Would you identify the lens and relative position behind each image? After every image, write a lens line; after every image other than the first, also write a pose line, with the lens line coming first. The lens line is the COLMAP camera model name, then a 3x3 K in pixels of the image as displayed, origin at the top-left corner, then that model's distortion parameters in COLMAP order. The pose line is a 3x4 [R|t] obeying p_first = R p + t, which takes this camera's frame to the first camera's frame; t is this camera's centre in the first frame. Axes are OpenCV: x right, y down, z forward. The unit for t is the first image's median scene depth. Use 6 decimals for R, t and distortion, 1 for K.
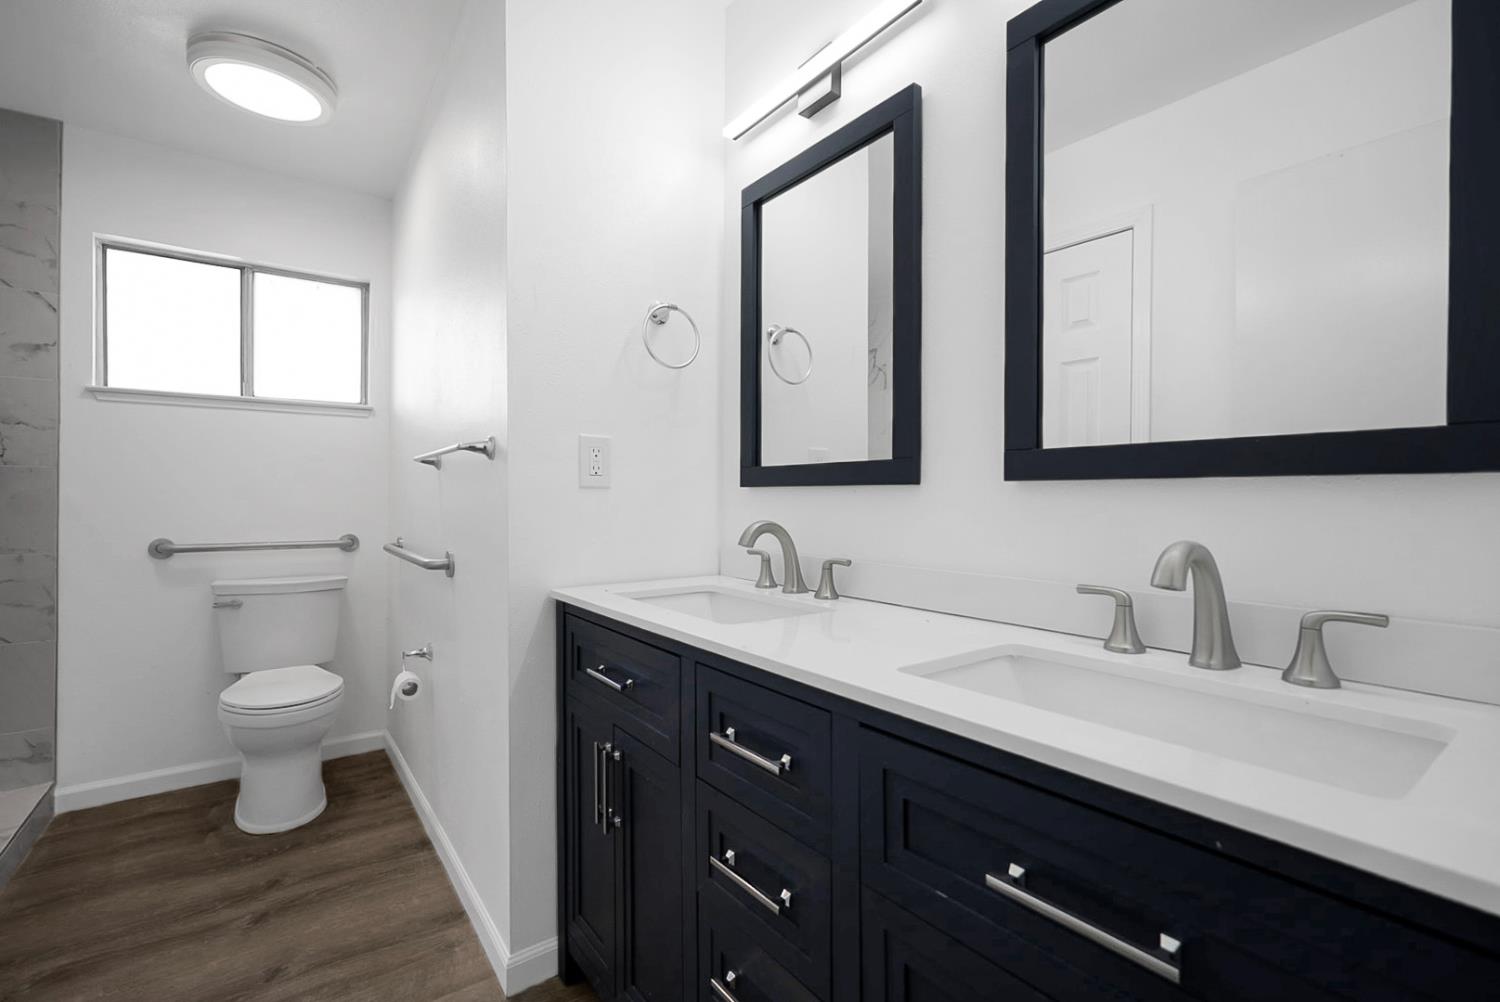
lens RADIAL K [[669.8, 0, 755.7], [0, 669.8, 500.8], [0, 0, 1]] dist [-0.008118, -0.000006]
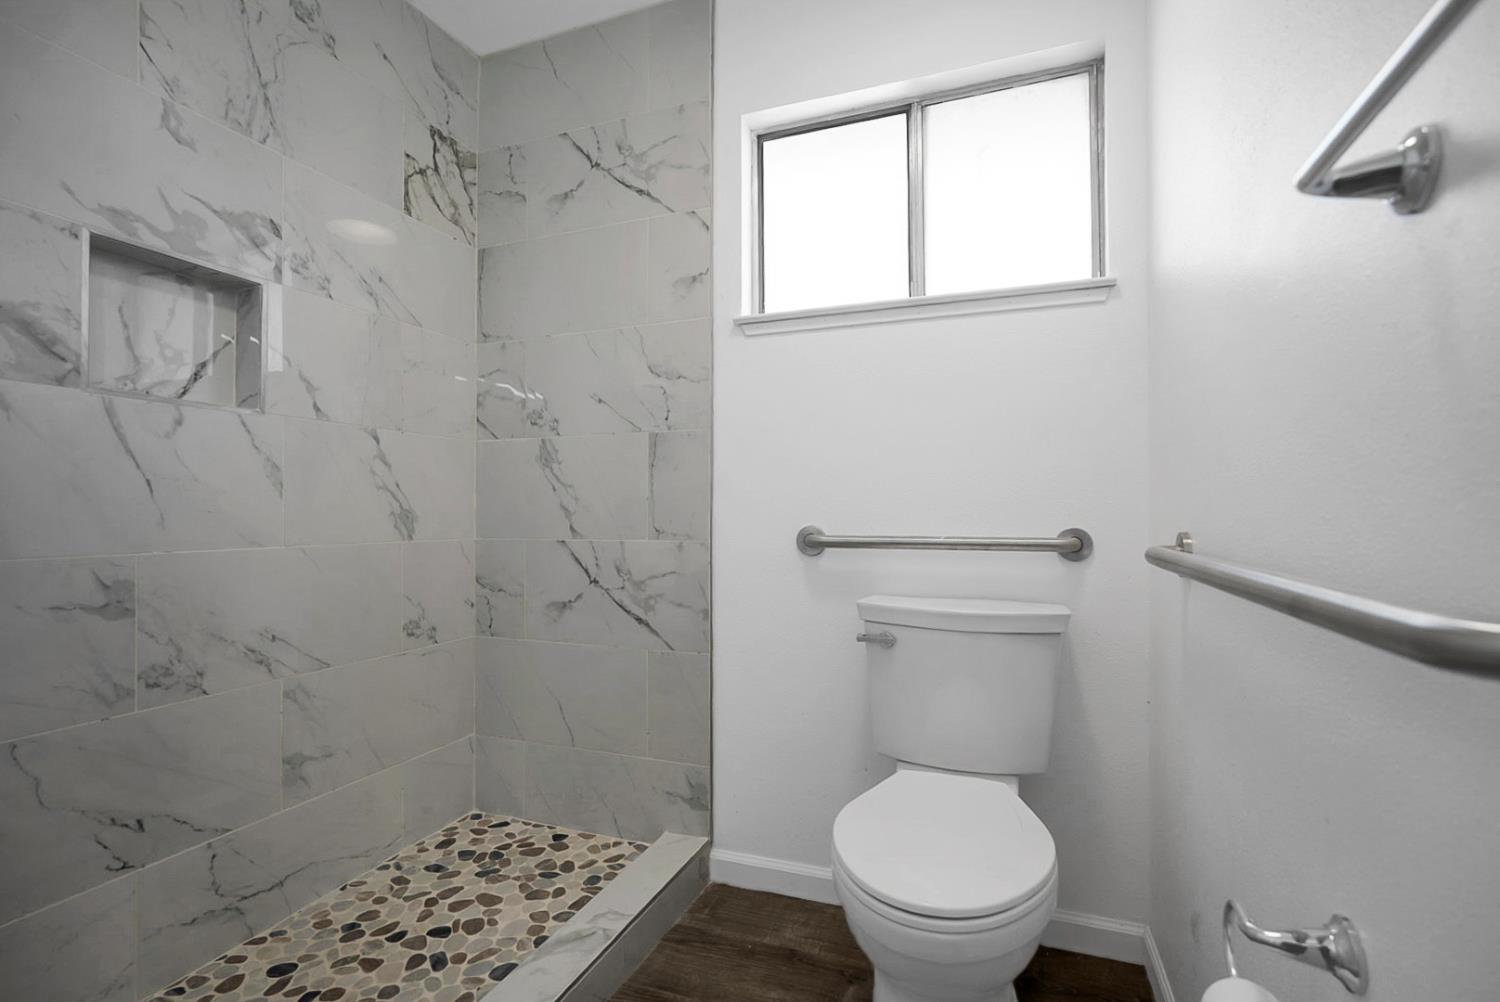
lens RADIAL K [[669.8, 0, 755.2], [0, 669.8, 503.6], [0, 0, 1]] dist [-0.008118, -0.000006]
pose [[0.530673, -0.018701, -0.847370, -0.343692], [0.003090, 0.999793, -0.020129, 0.047567], [0.847571, 0.008064, 0.530621, 0.589450]]
